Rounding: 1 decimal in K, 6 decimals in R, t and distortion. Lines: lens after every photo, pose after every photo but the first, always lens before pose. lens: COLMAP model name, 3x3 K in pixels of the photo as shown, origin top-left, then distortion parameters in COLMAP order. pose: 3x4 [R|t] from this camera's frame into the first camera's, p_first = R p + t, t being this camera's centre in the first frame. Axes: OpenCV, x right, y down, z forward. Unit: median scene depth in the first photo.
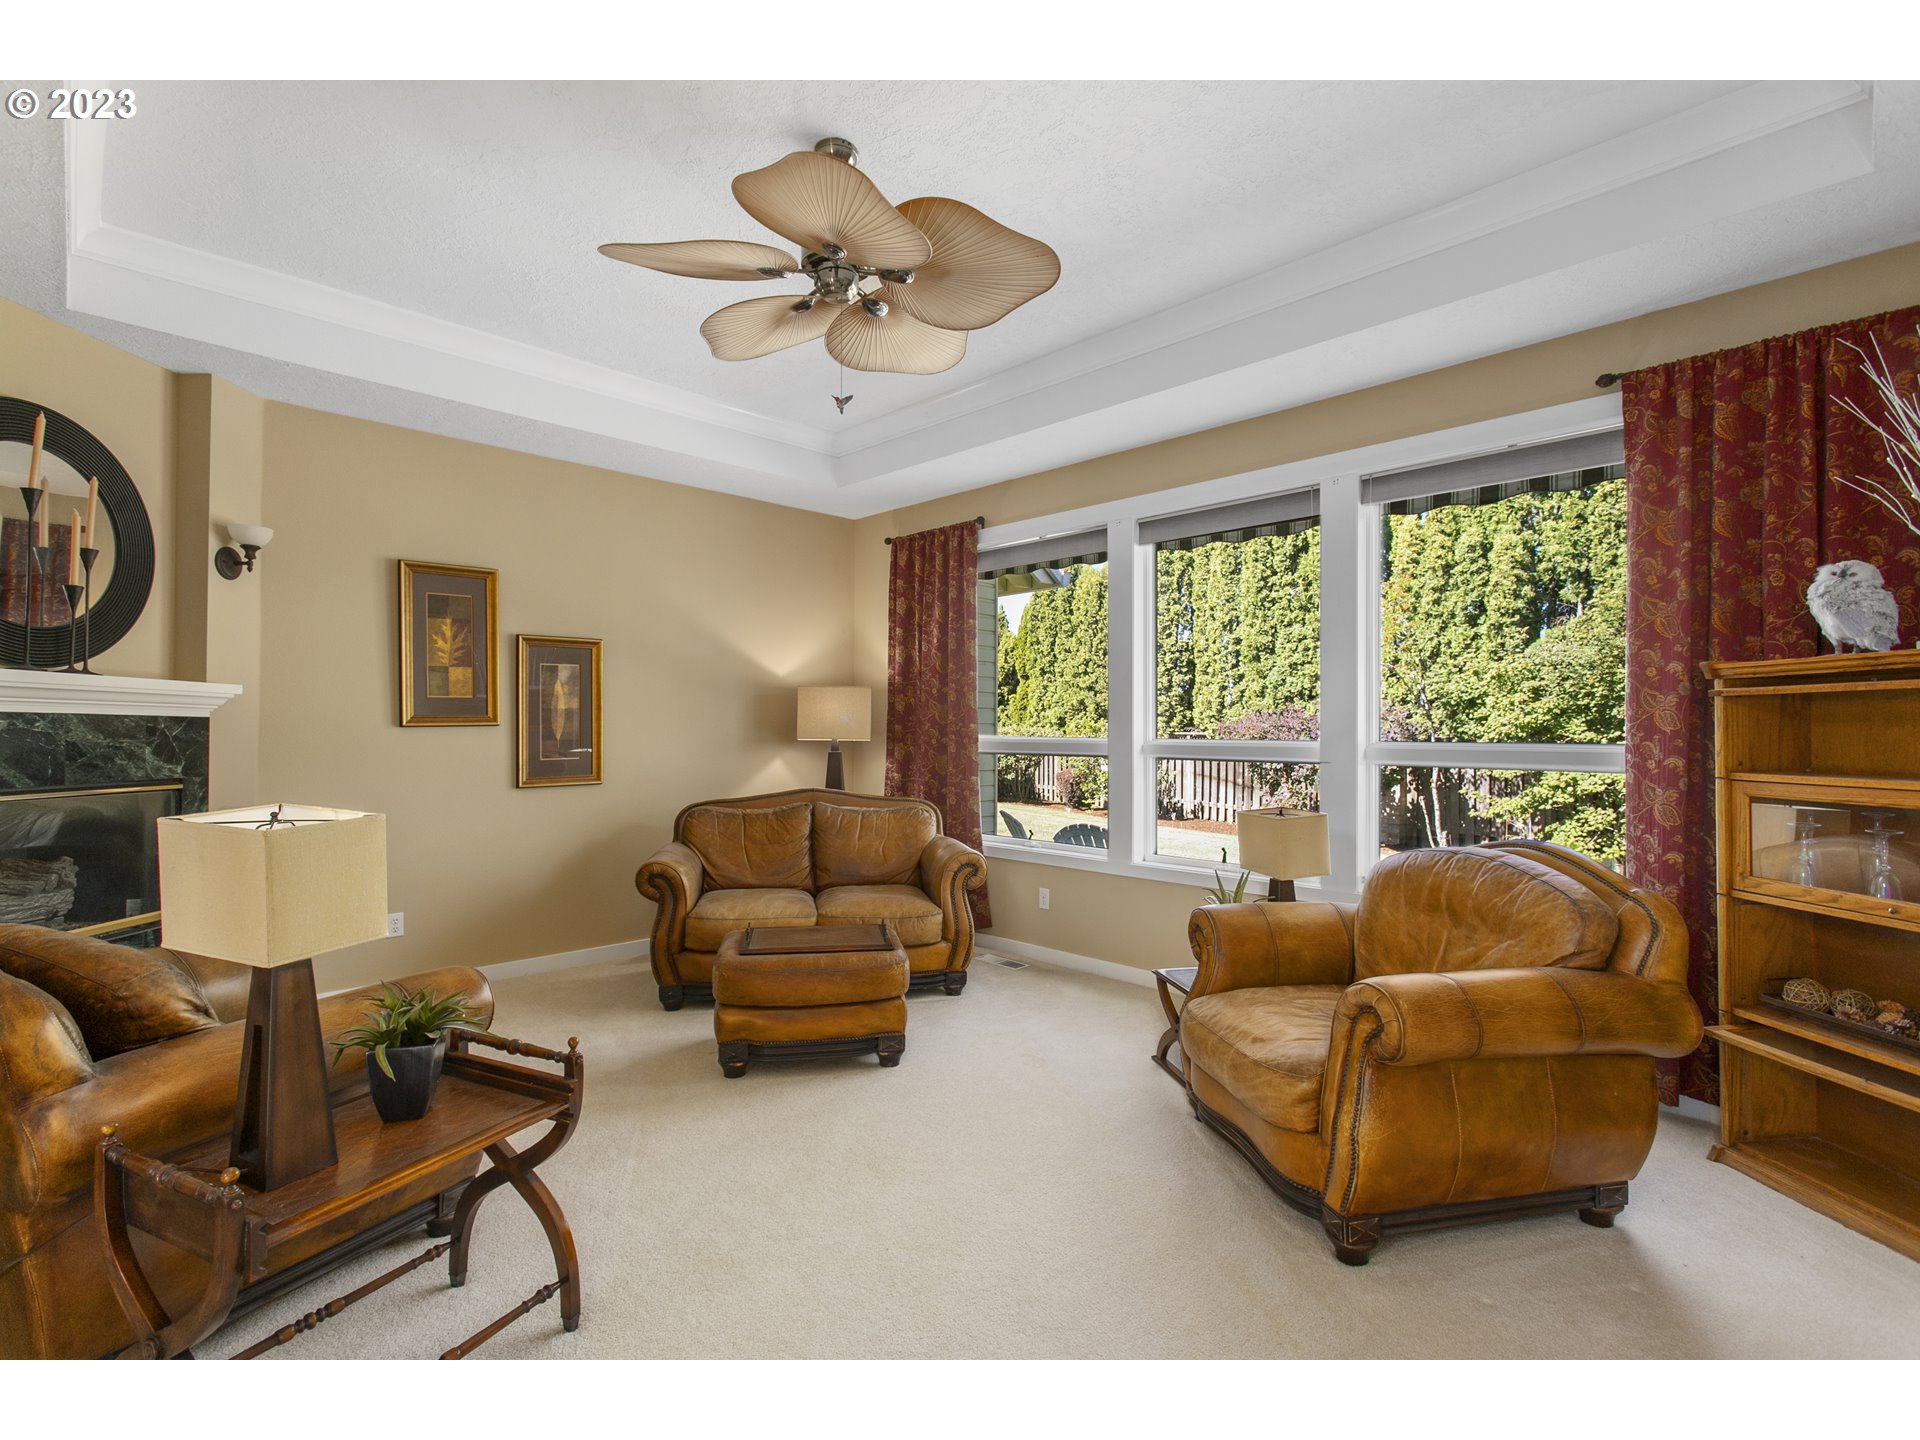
lens RADIAL K [[900.6, 0, 948.9], [0, 900.6, 720.6], [0, 0, 1]] dist [0.000408, 0.001499]
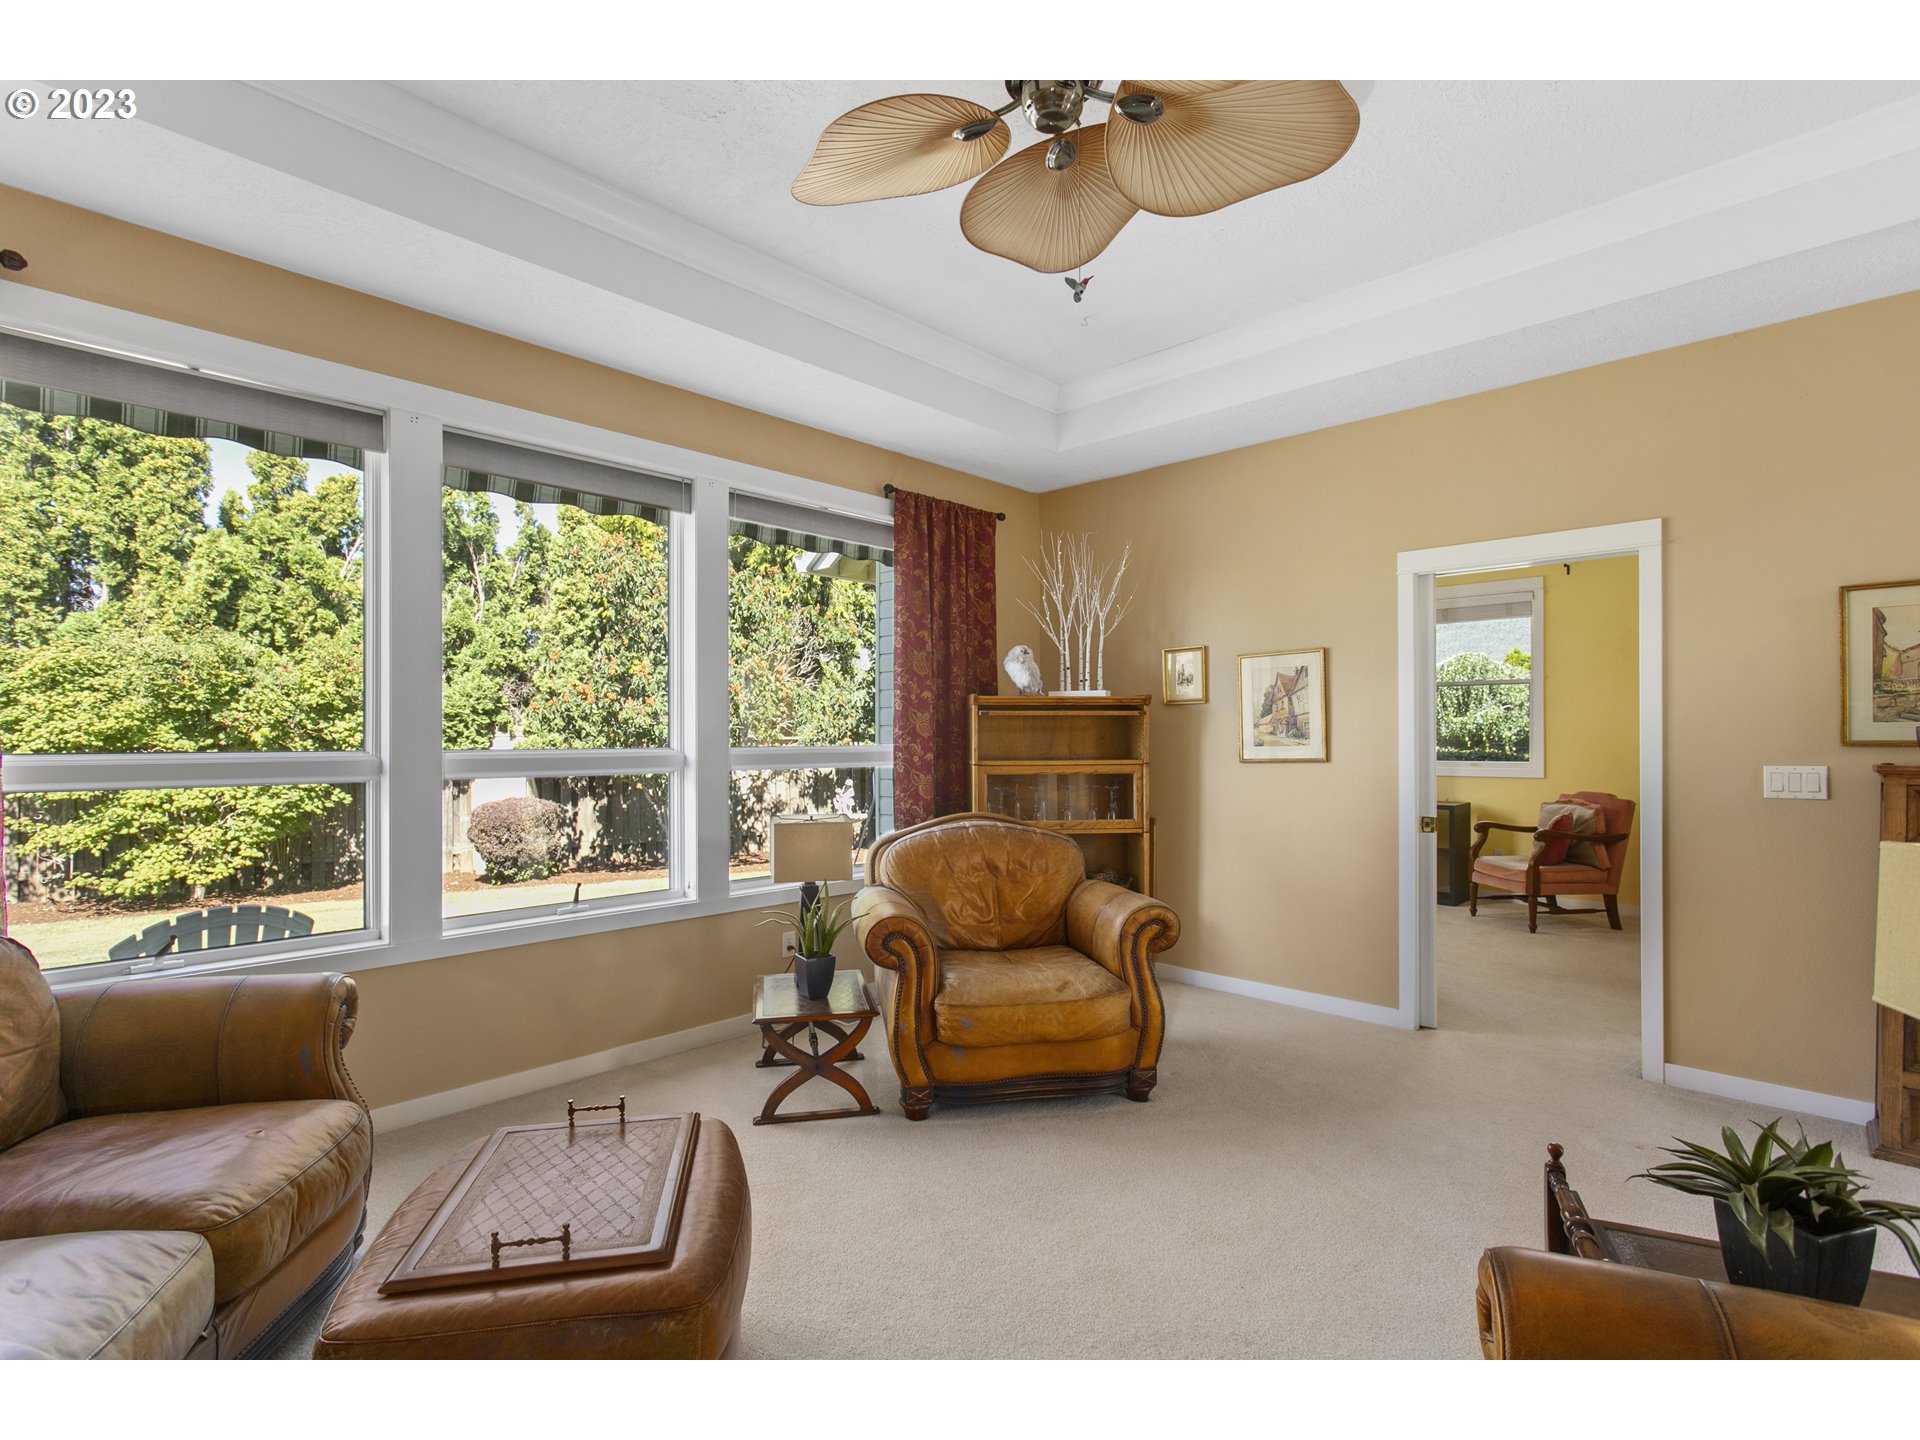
lens RADIAL K [[920.6, 0, 964.3], [0, 920.6, 731.7], [0, 0, 1]] dist [-0.015546, 0.000924]
pose [[-0.060830, 0.004887, 0.998136, -0.599650], [-0.008177, 0.999952, -0.005394, 0.008977], [-0.998115, -0.008490, -0.060787, 0.799696]]
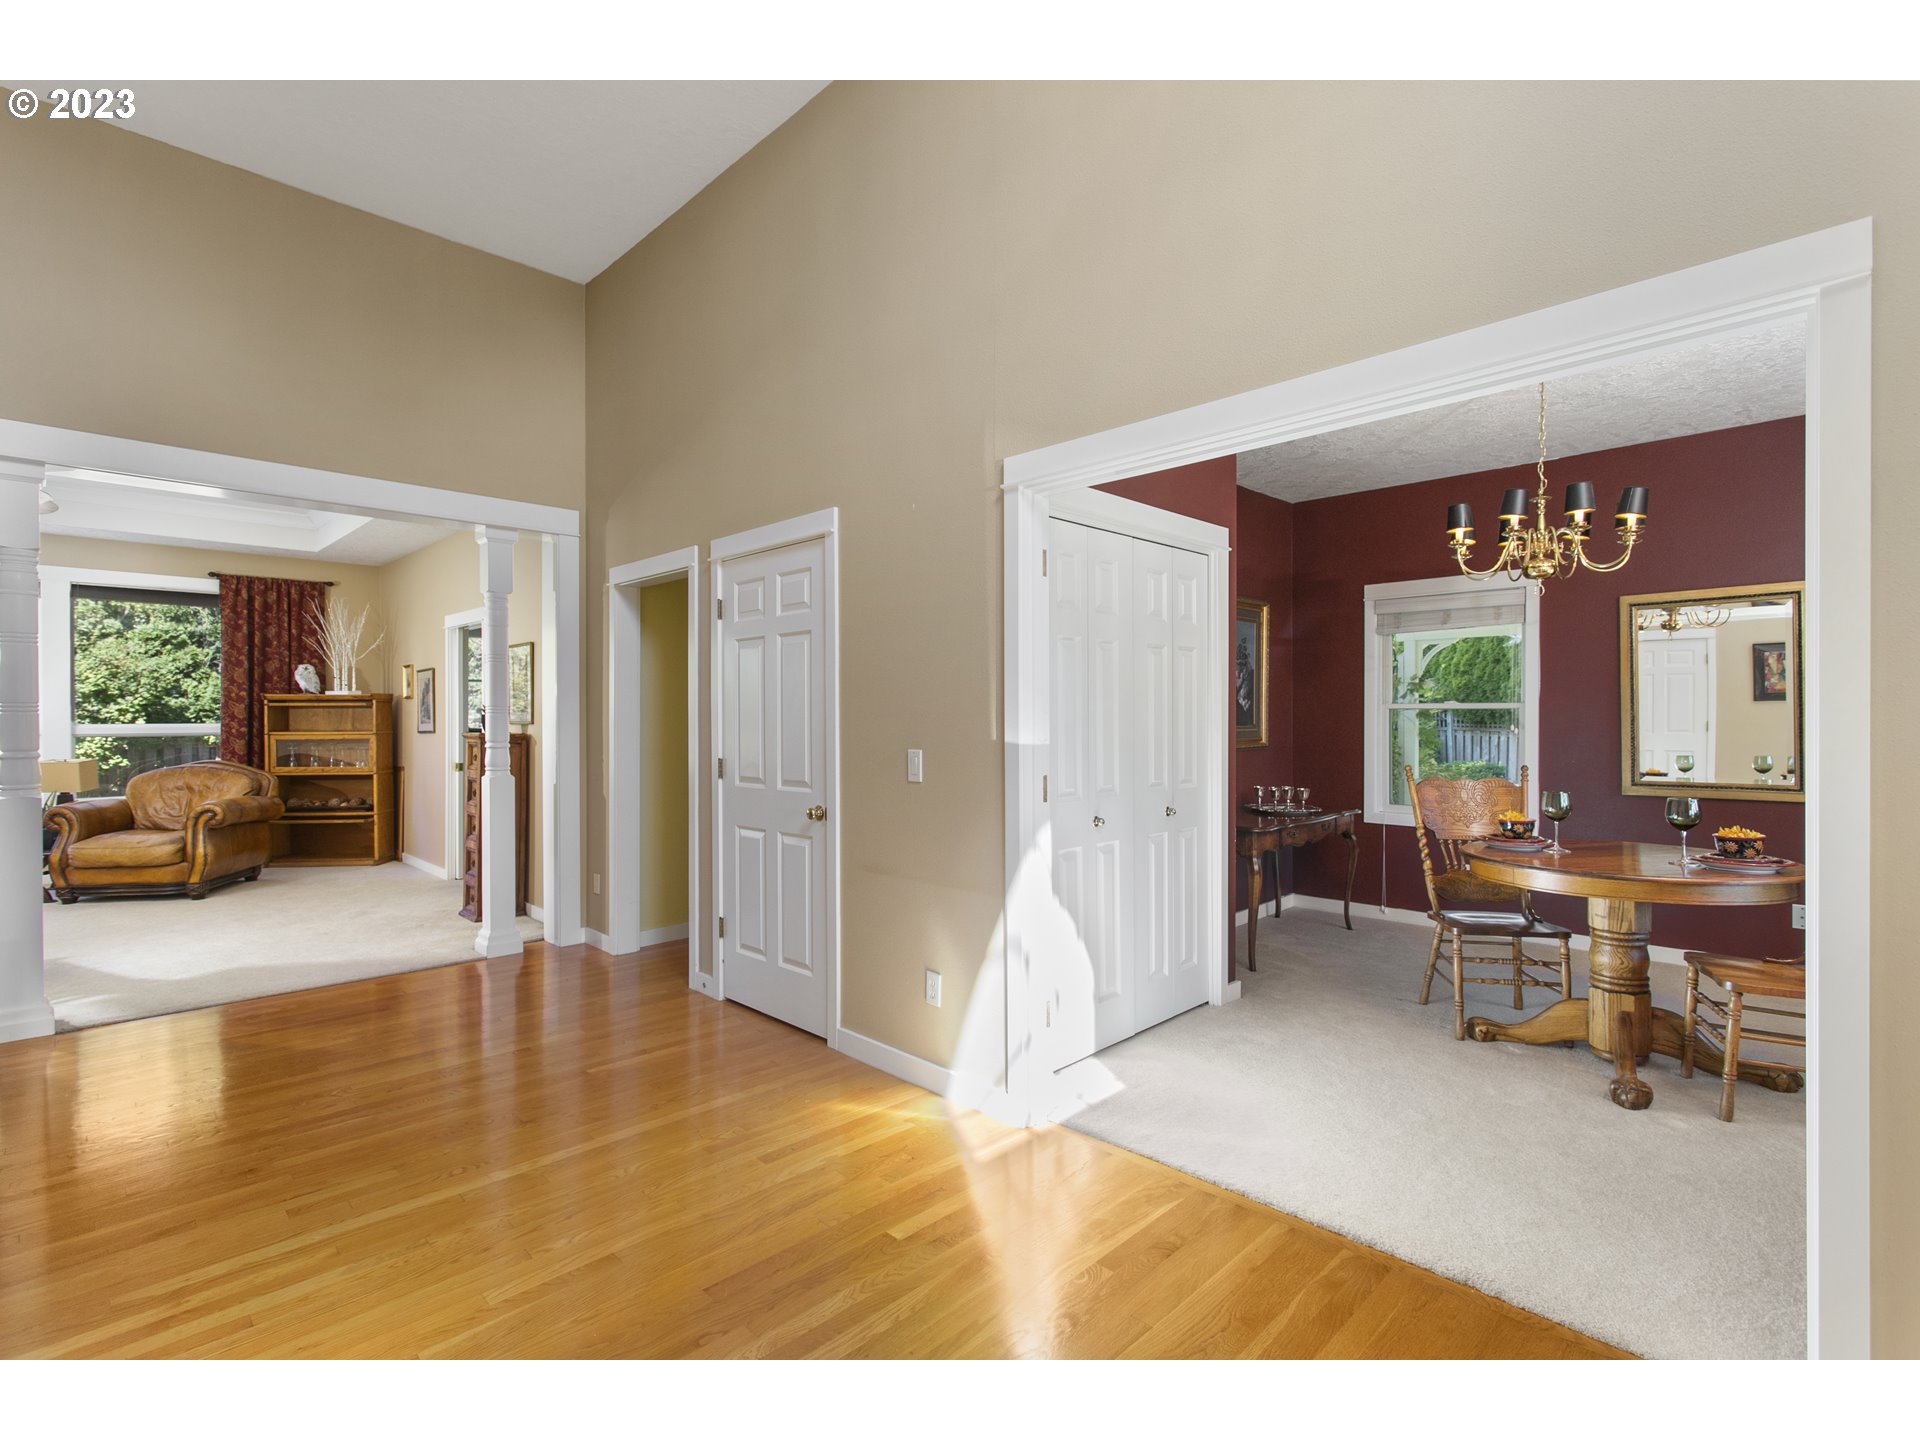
lens RADIAL K [[900.6, 0, 948.9], [0, 900.6, 720.6], [0, 0, 1]] dist [0.000408, 0.001499]
pose [[-0.023981, -0.006401, 0.999692, -1.463027], [-0.011000, 0.999921, 0.006138, -0.014651], [-0.999652, -0.010850, -0.024049, -0.780494]]
